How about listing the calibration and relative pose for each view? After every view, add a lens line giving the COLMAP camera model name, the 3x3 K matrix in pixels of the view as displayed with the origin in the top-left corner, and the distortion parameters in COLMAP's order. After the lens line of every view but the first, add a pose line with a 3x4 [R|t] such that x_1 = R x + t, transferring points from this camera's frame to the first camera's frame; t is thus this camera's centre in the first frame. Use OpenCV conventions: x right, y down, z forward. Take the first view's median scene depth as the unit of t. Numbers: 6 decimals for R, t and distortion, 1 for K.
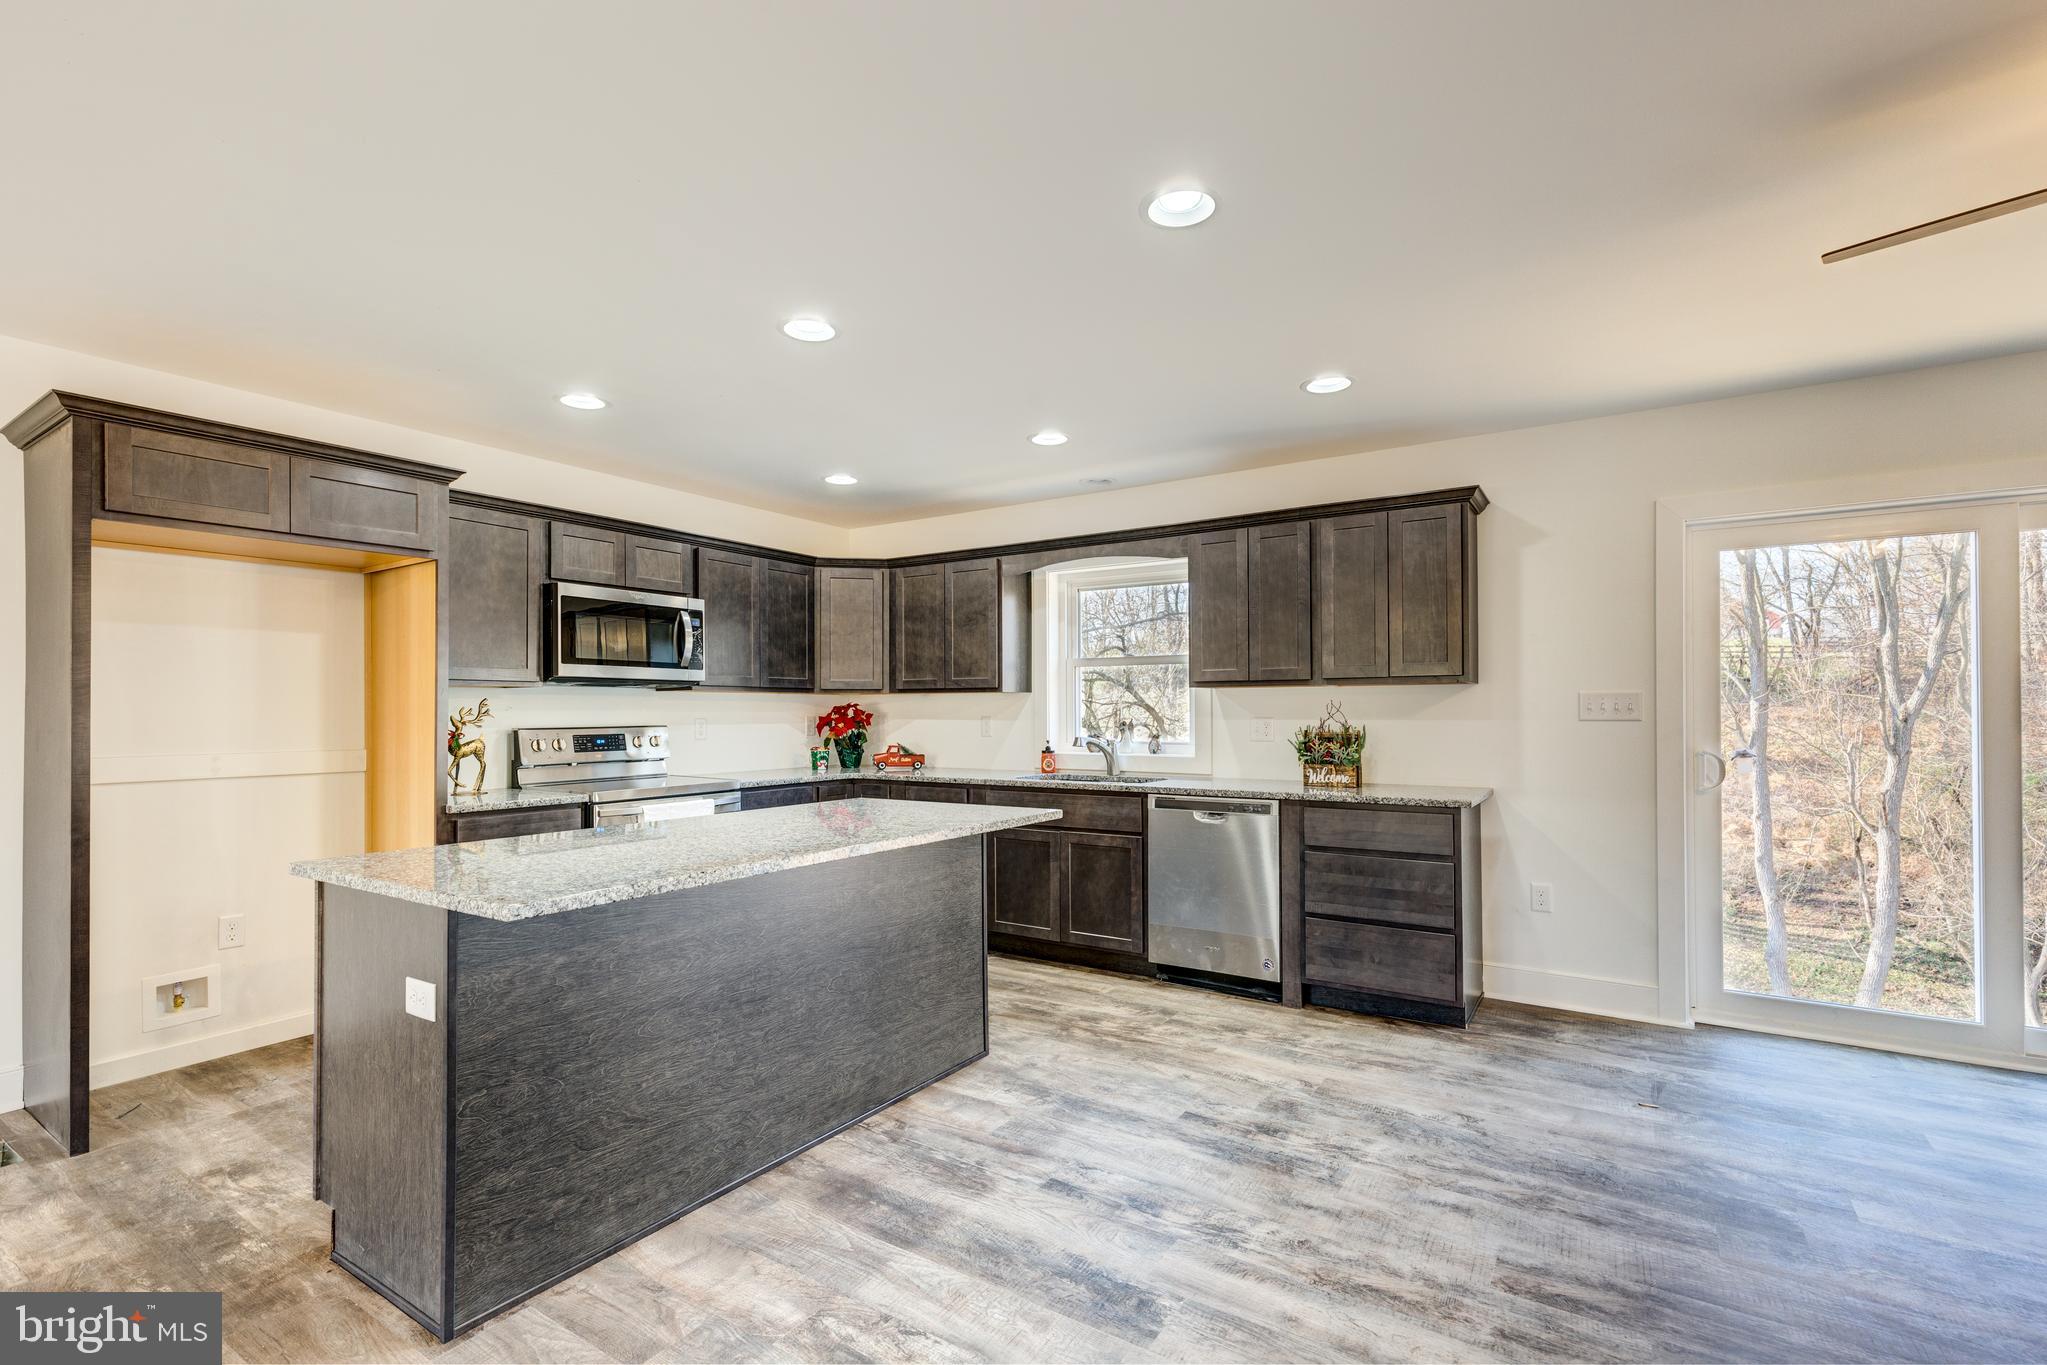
lens RADIAL K [[923.7, 0, 1013.5], [0, 923.7, 707.9], [0, 0, 1]] dist [0.010721, -0.002491]
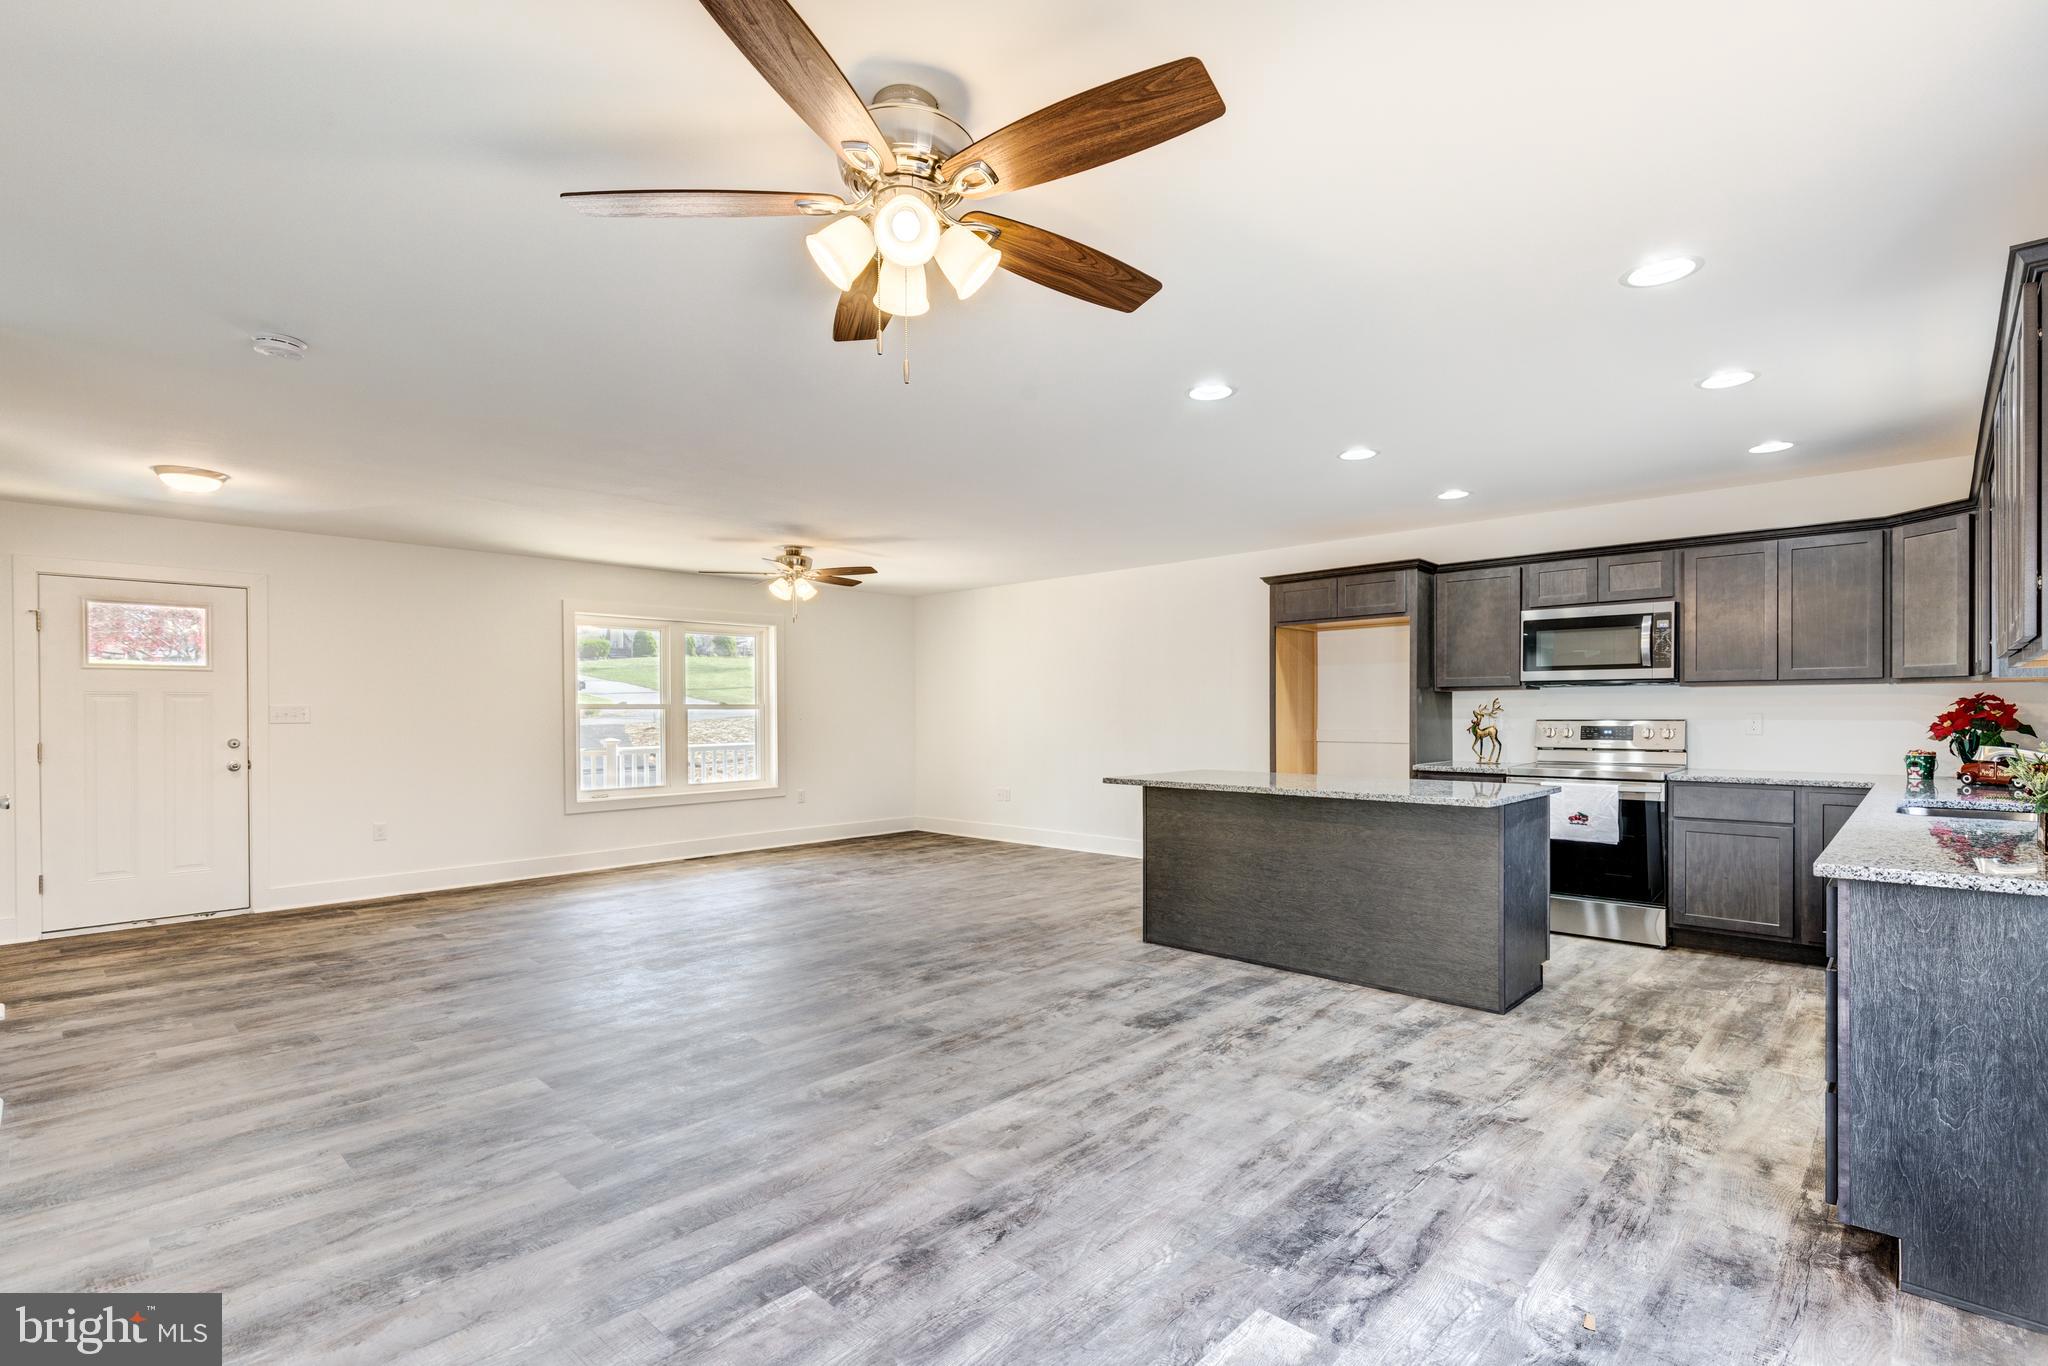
lens RADIAL K [[924.1, 0, 1021.6], [0, 924.1, 724.9], [0, 0, 1]] dist [0.010721, -0.002491]
pose [[-0.166288, 0.019144, -0.985891, 1.128007], [0.011163, 0.999784, 0.017531, -0.003375], [0.986014, -0.008090, -0.166465, 0.589696]]
